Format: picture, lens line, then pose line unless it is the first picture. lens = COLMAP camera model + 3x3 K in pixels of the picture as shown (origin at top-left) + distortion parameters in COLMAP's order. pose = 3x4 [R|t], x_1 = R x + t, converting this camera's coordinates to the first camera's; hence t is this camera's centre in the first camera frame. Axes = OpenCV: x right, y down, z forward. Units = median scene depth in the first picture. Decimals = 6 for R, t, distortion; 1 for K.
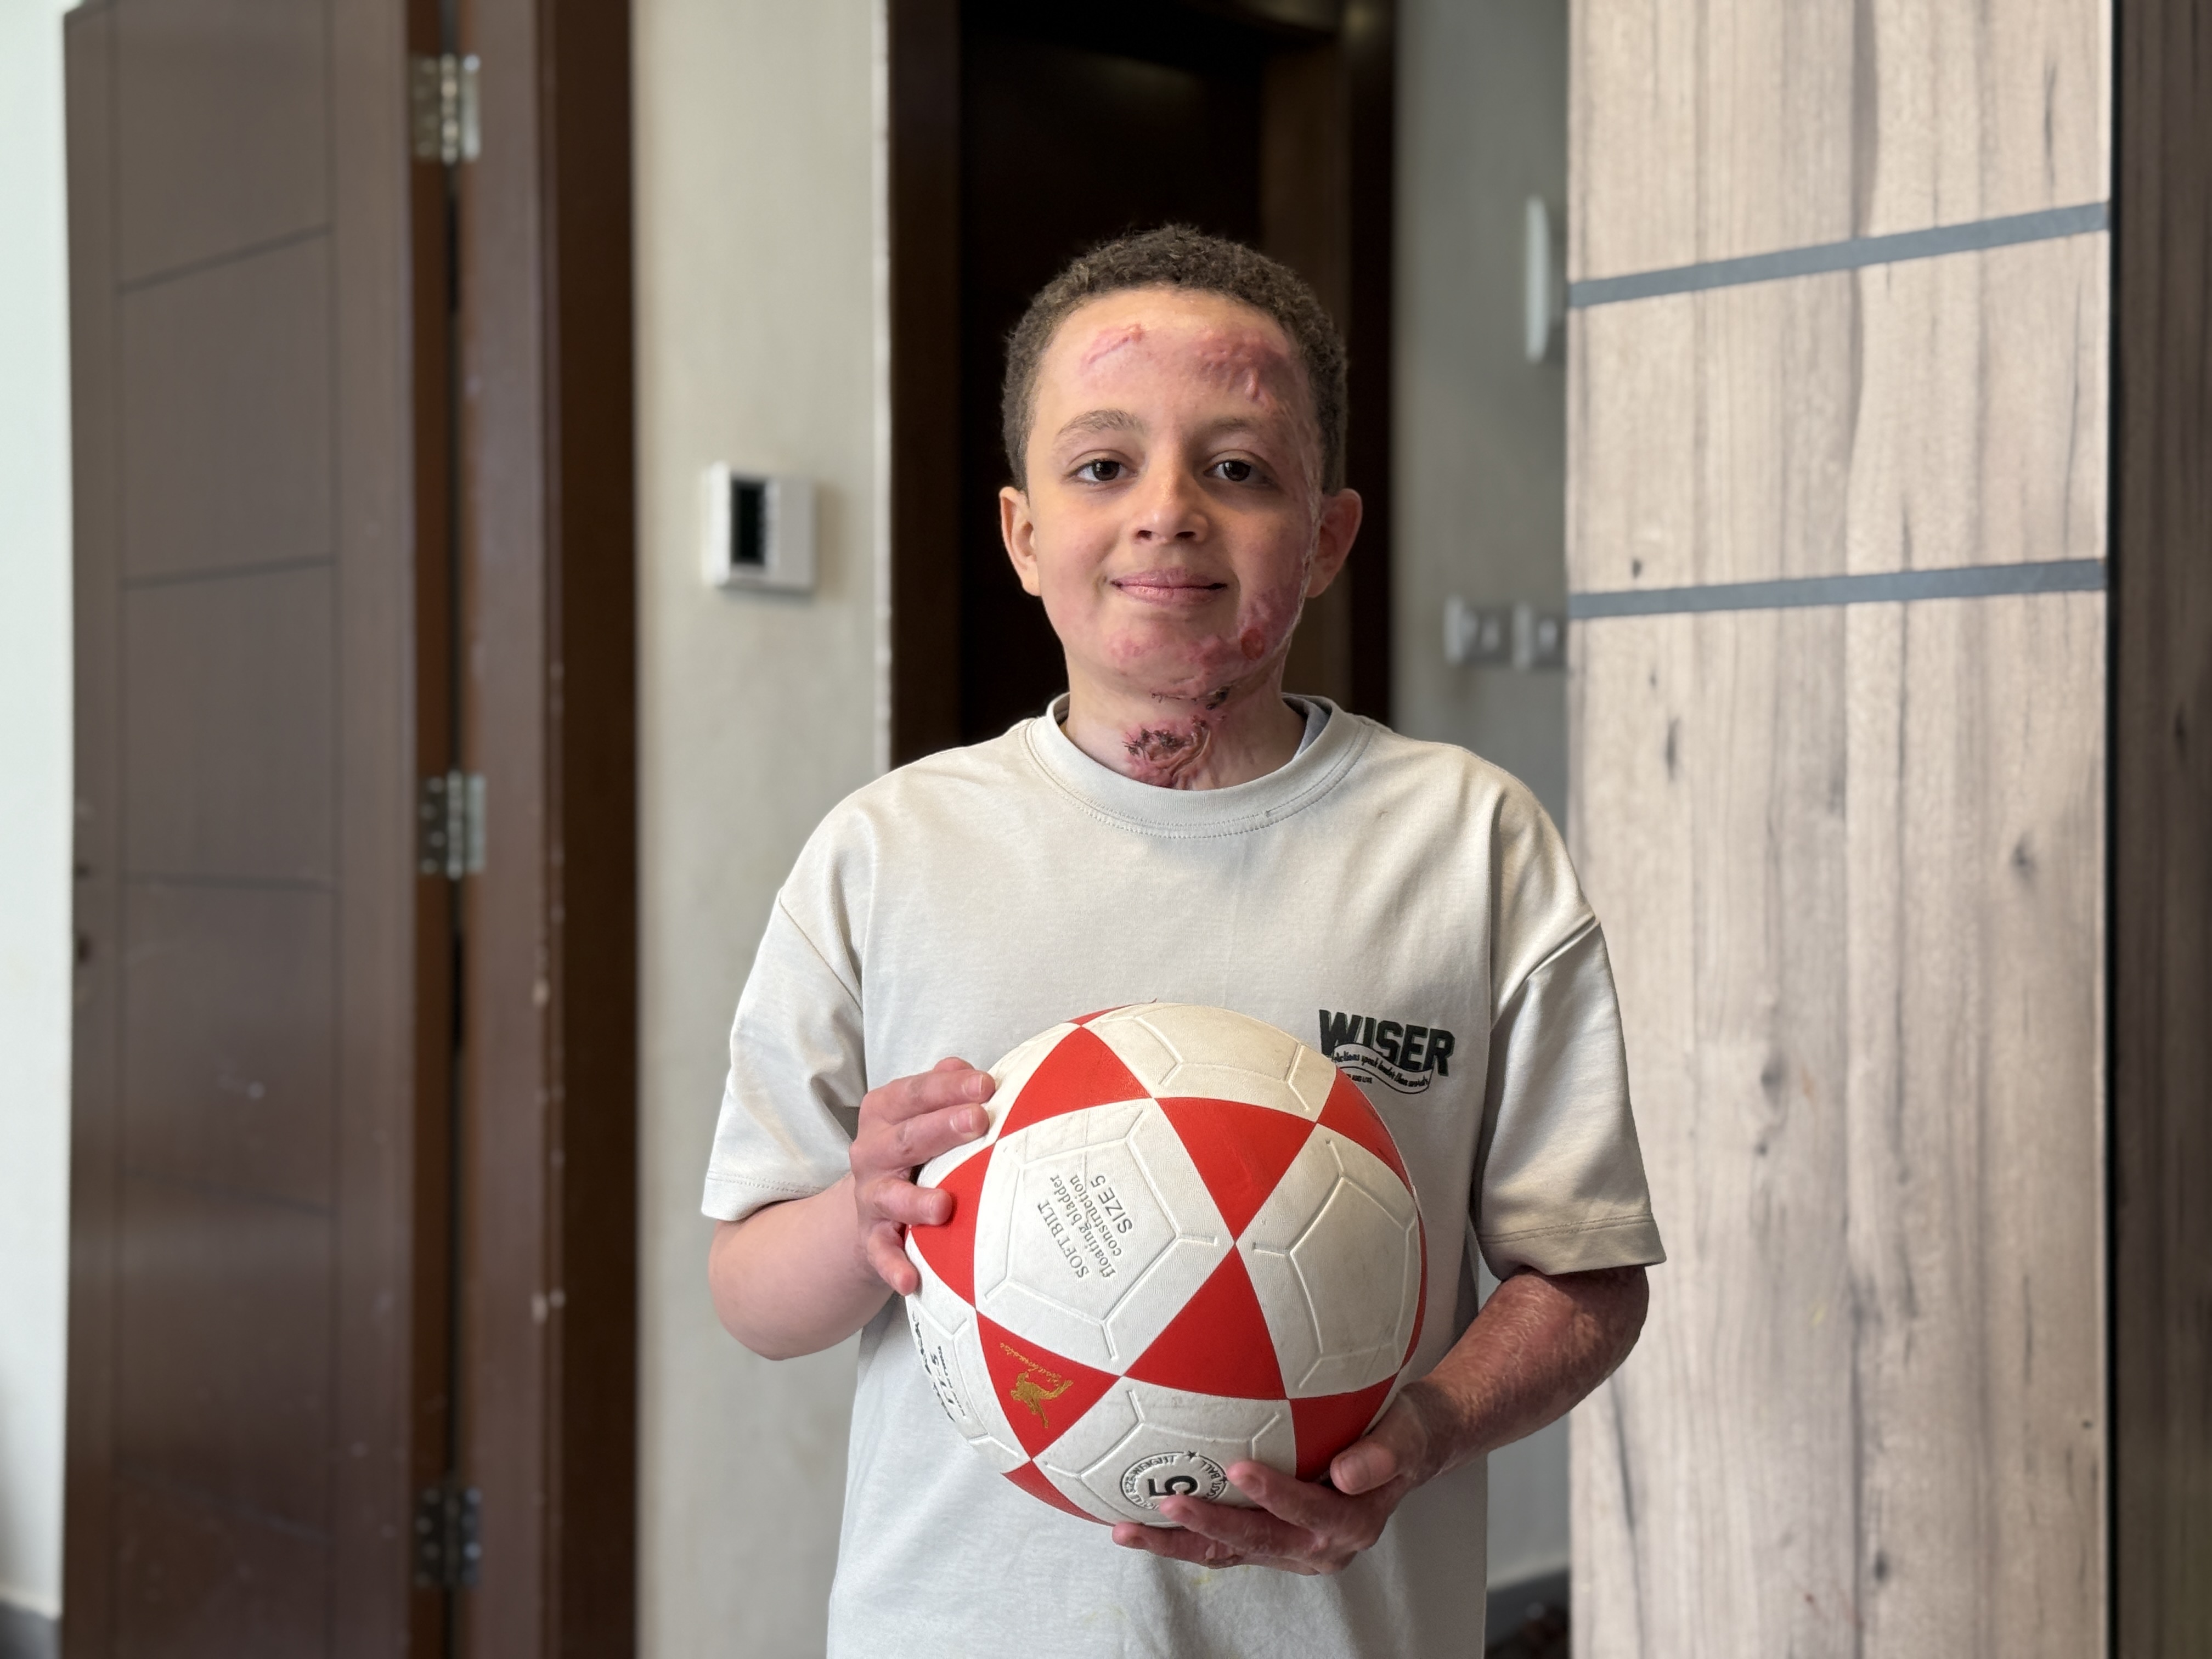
lens RADIAL K [[3092.8, 0, 1105.1], [0, 3092.8, 830.1], [0, 0, 1]] dist [0.026691, 0.000000]
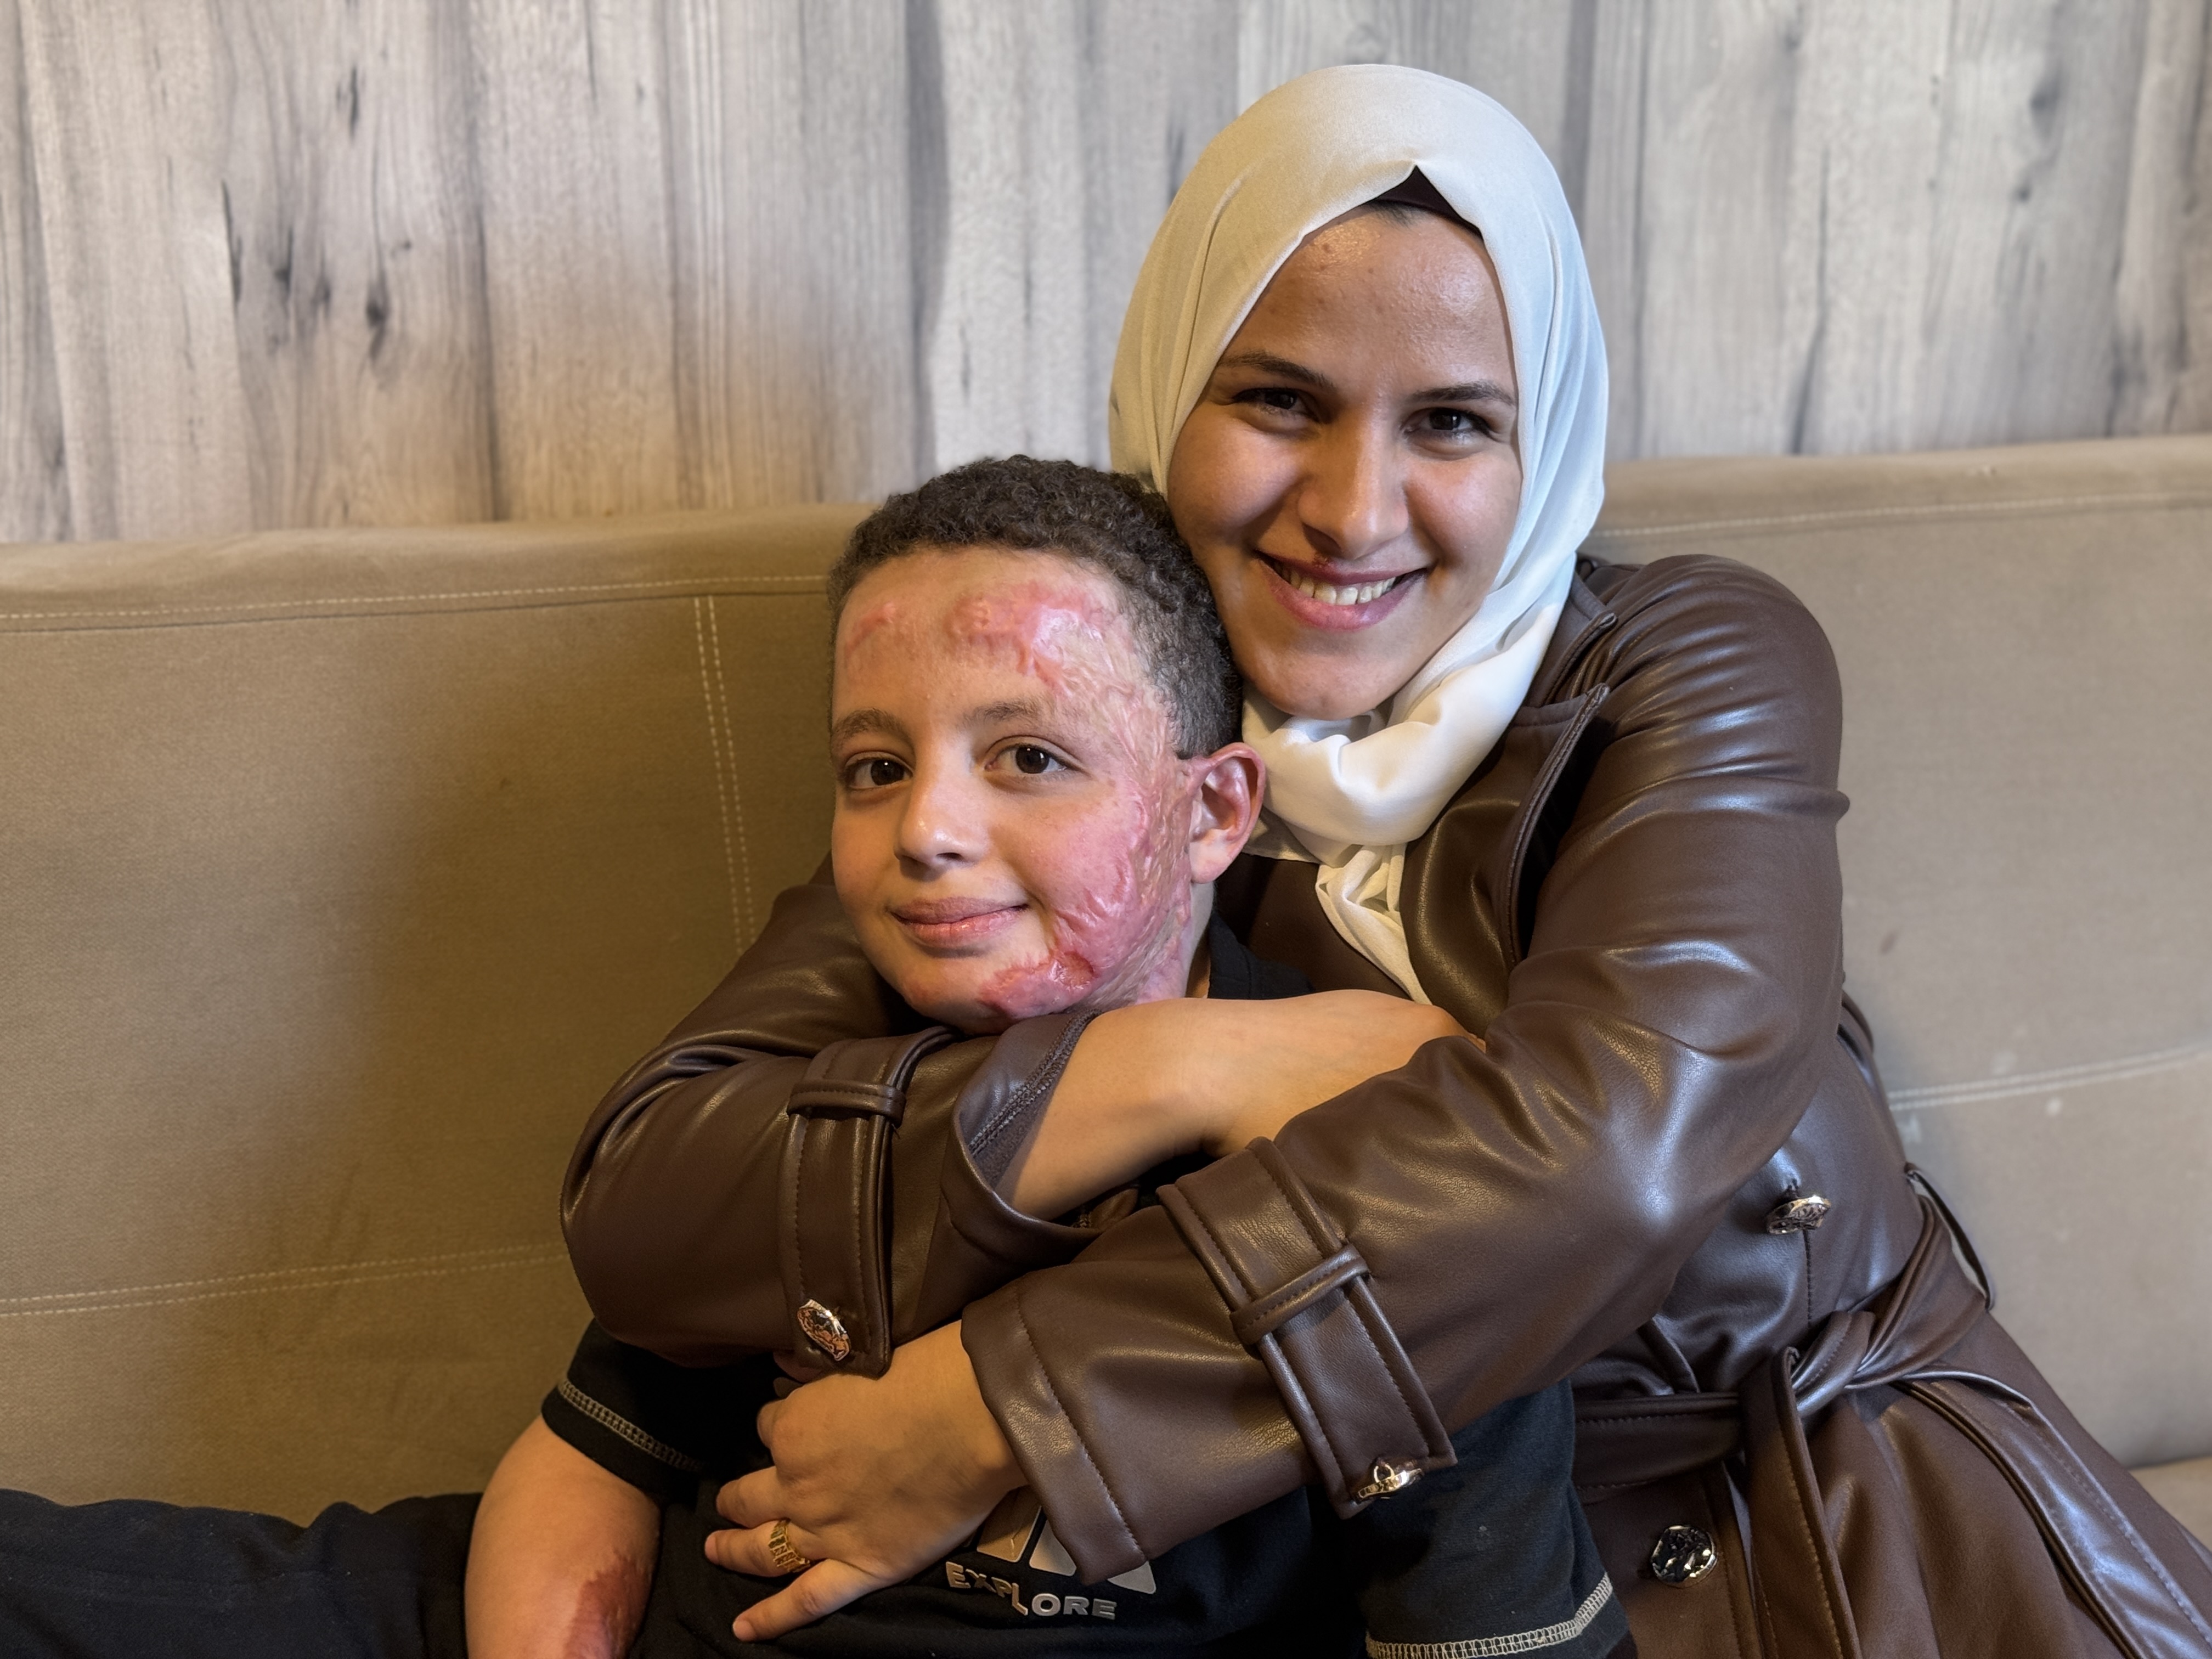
lens RADIAL K [[3092.8, 0, 1106.4], [0, 3092.8, 830.7], [0, 0, 1]] dist [0.026691, 0.000000]
pose [[0.997164, 0.030548, -0.068781, 0.033658], [-0.006701, 0.946326, 0.323143, 0.000872], [0.074960, -0.321766, 0.943847, 0.160816]]
